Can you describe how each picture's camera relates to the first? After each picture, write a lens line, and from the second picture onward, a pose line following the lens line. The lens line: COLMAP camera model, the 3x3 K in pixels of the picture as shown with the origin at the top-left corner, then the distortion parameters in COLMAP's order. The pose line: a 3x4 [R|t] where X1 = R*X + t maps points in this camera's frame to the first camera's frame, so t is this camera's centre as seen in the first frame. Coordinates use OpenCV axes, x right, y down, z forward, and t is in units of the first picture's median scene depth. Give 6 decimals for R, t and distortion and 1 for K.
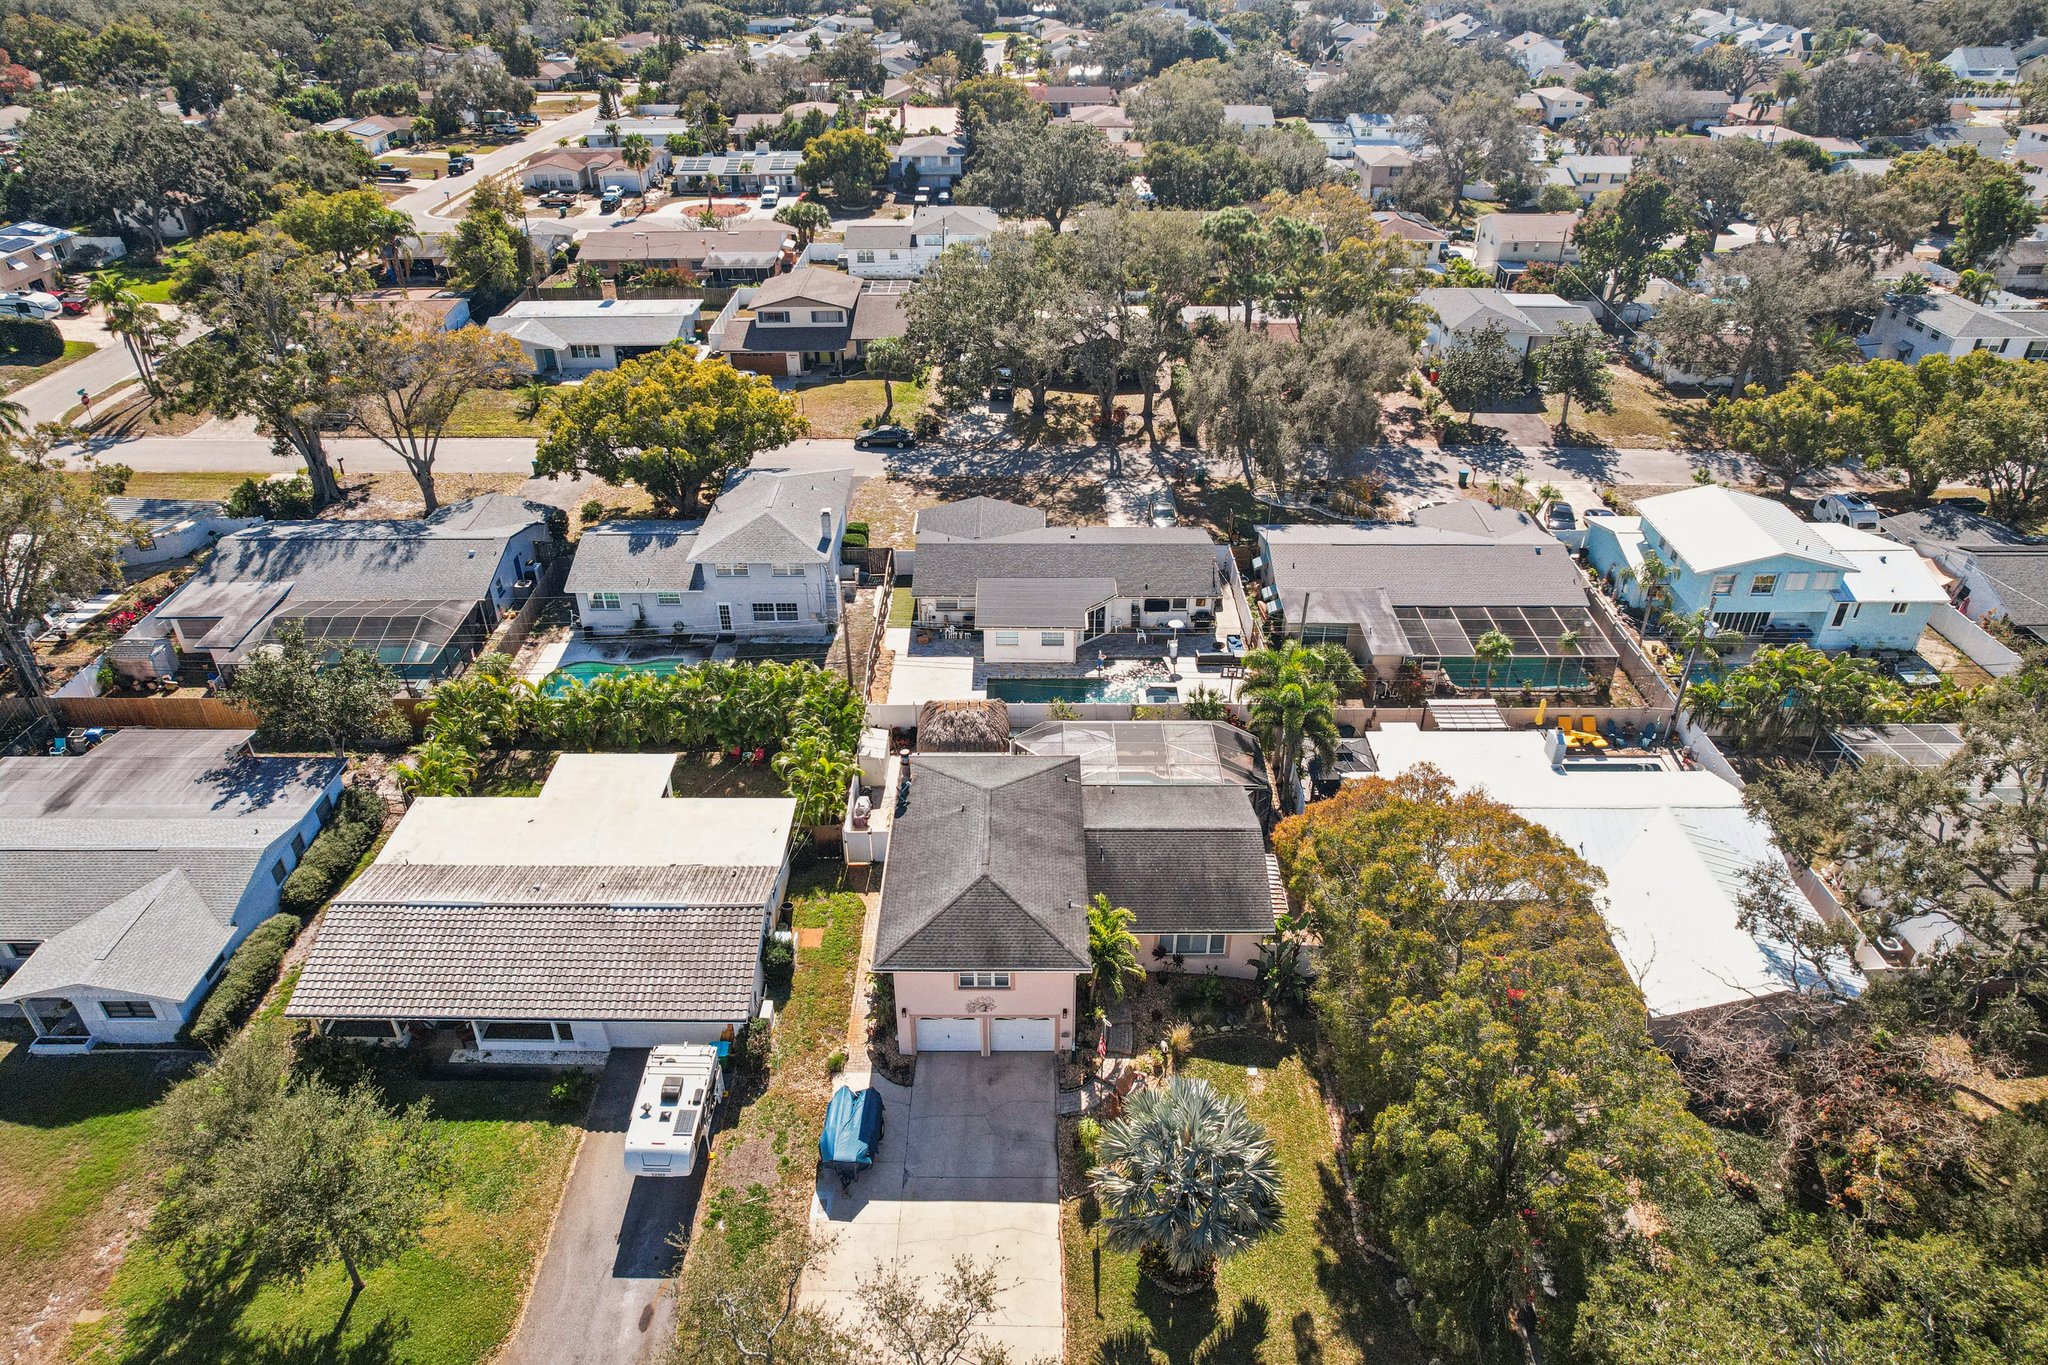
lens RADIAL K [[1313.3, 0, 1024.0], [0, 1313.3, 682.5], [0, 0, 1]] dist [-0.058750, 0.045548]
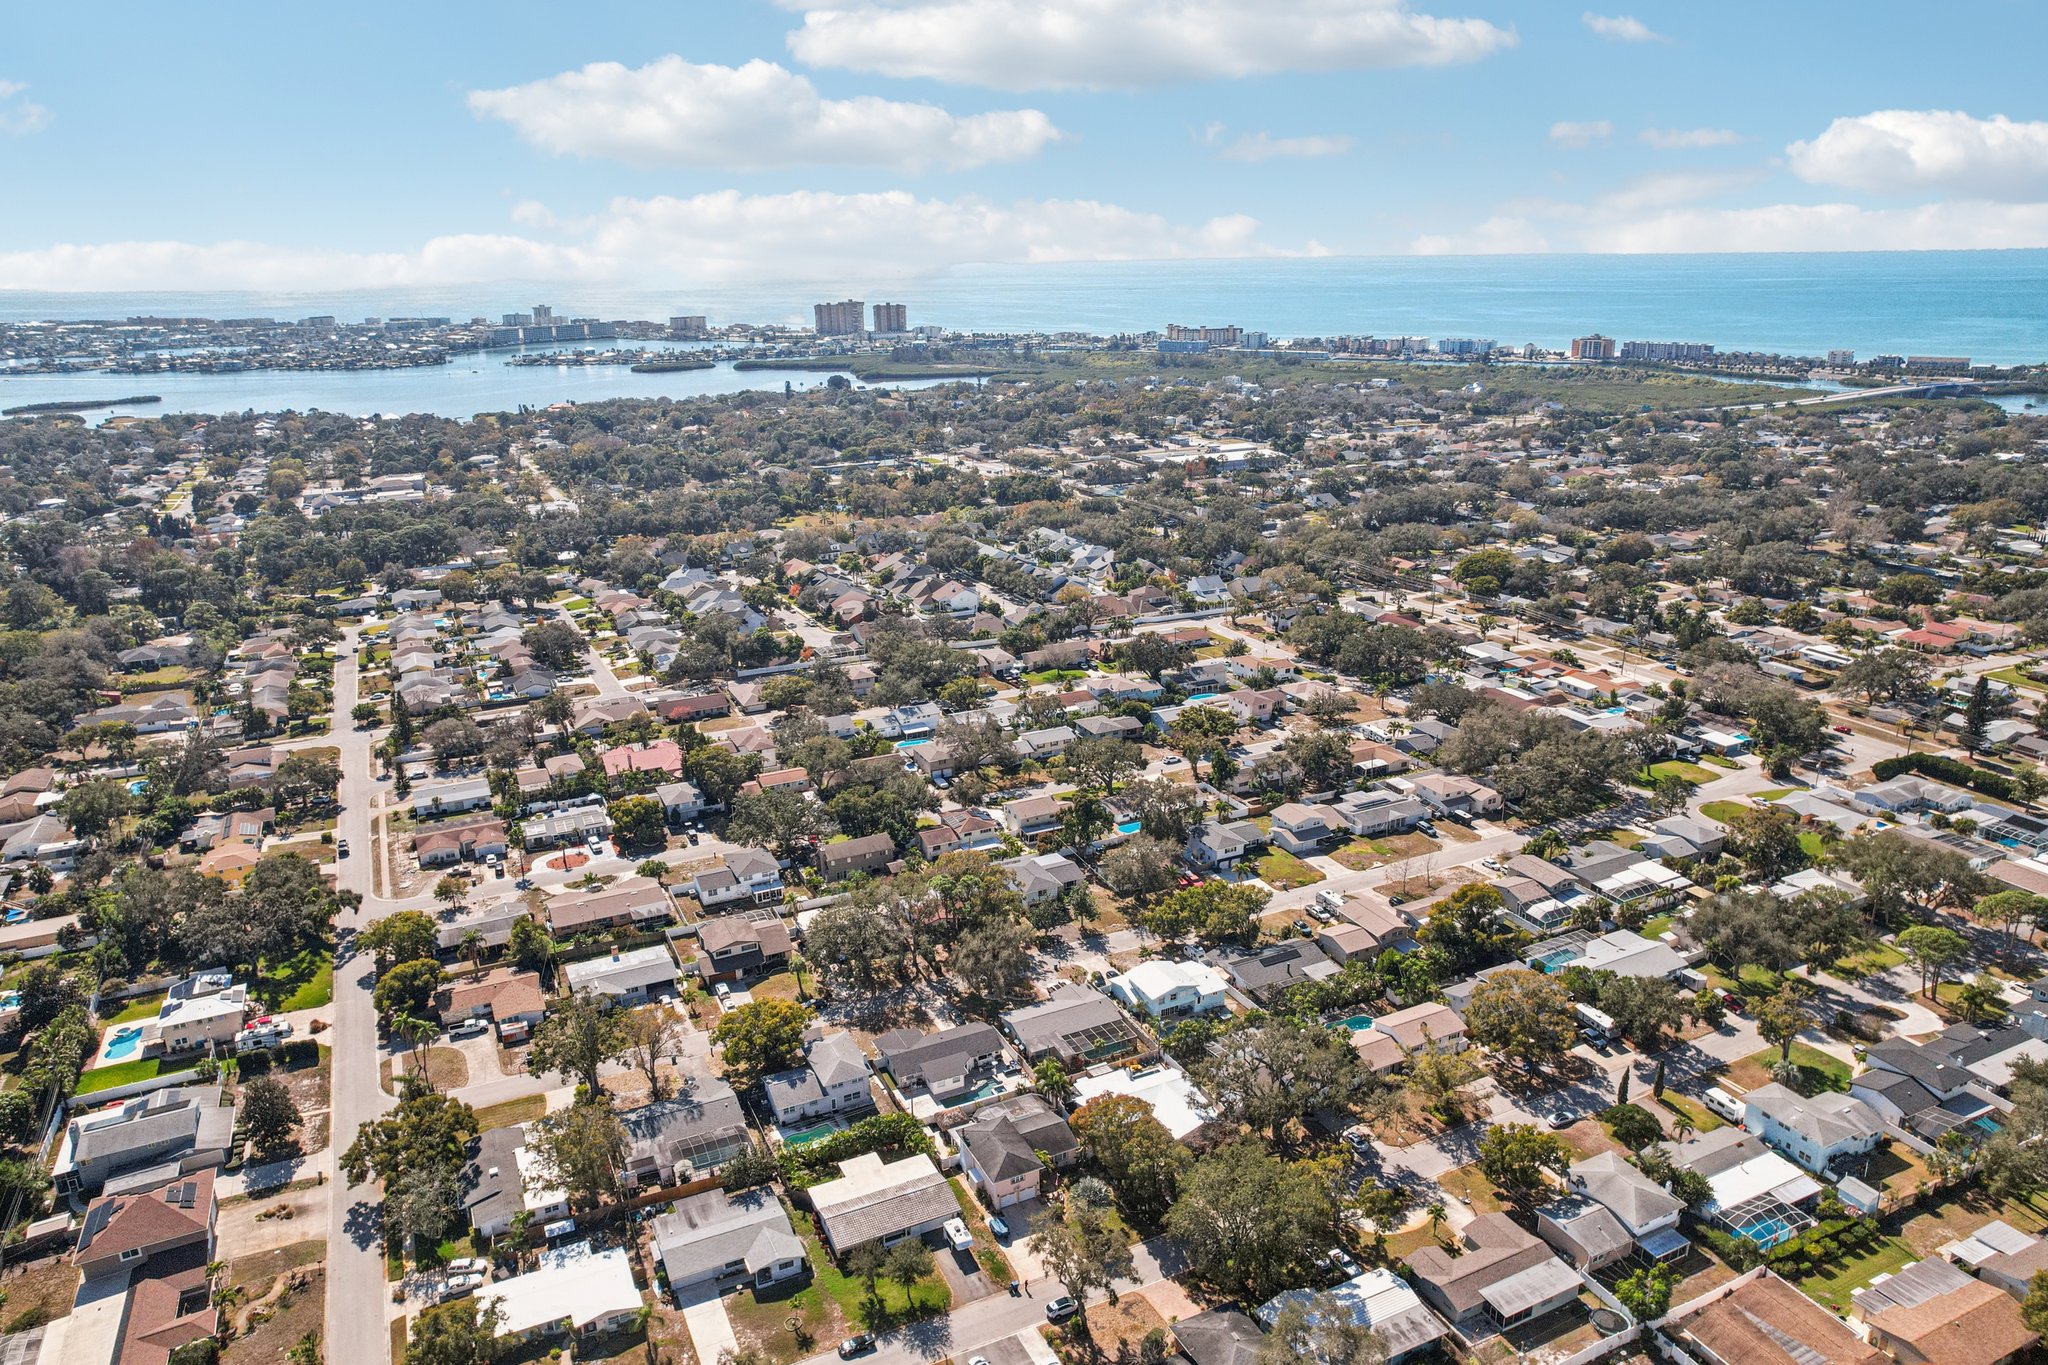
lens RADIAL K [[1392.2, 0, 1027.1], [0, 1392.2, 655.5], [0, 0, 1]] dist [-0.062013, 0.054222]
pose [[0.898686, -0.137565, 0.416460, -0.960664], [0.244016, 0.945834, -0.214137, -0.222843], [-0.364444, 0.294064, 0.883576, -1.948483]]
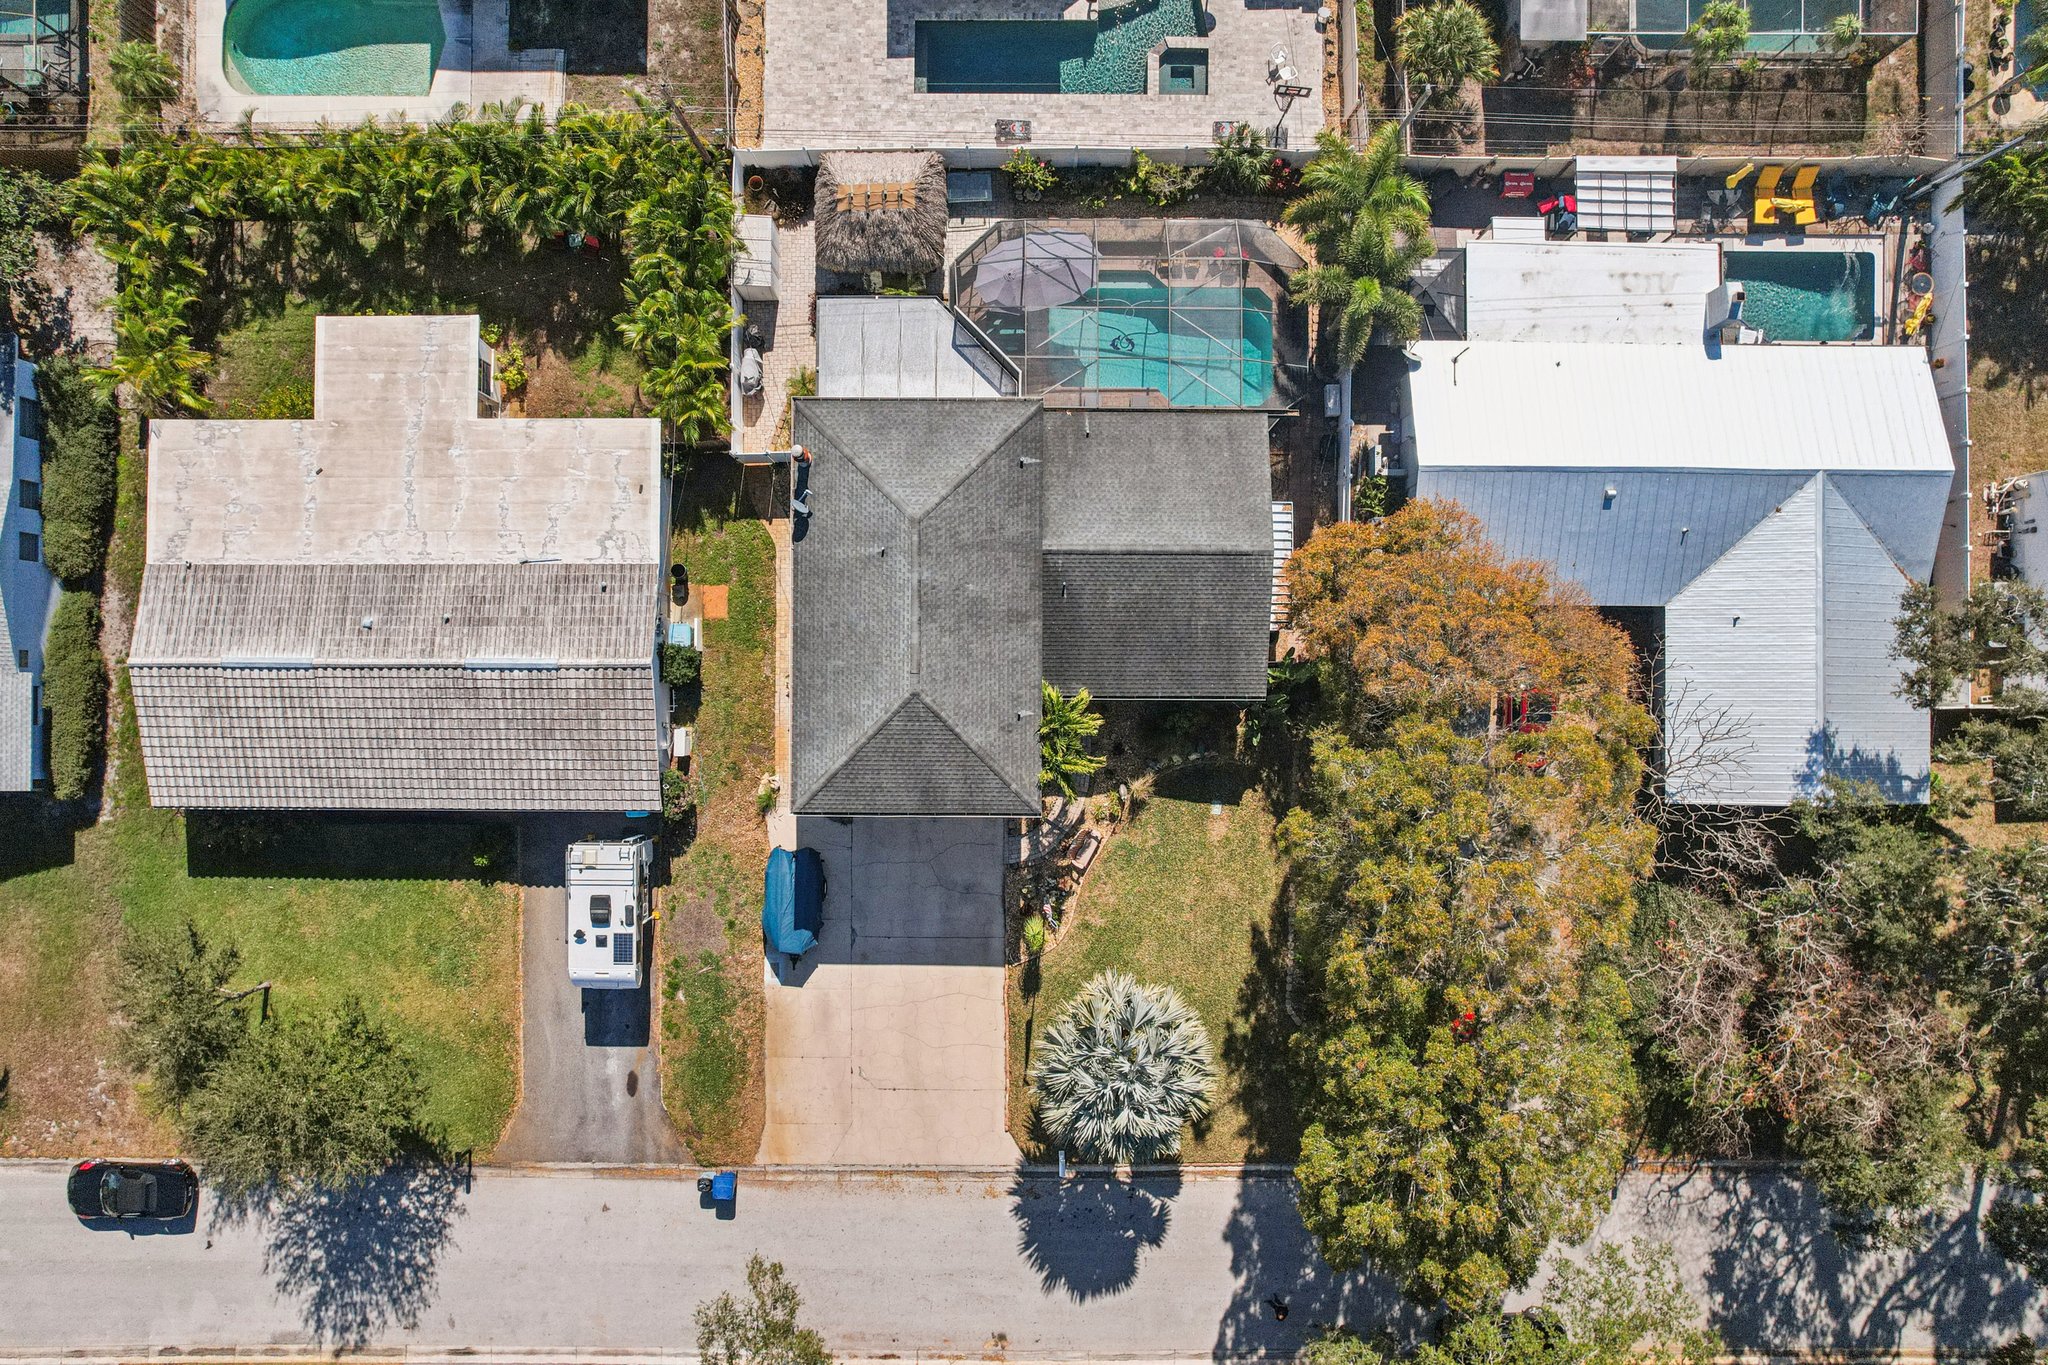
lens RADIAL K [[1392.2, 0, 1027.1], [0, 1392.2, 655.5], [0, 0, 1]] dist [-0.062013, 0.054222]
pose [[0.999997, 0.001185, 0.001996, 0.026285], [-0.002319, 0.544216, 0.838942, -0.406227], [-0.000092, -0.838944, 0.544217, 0.379916]]
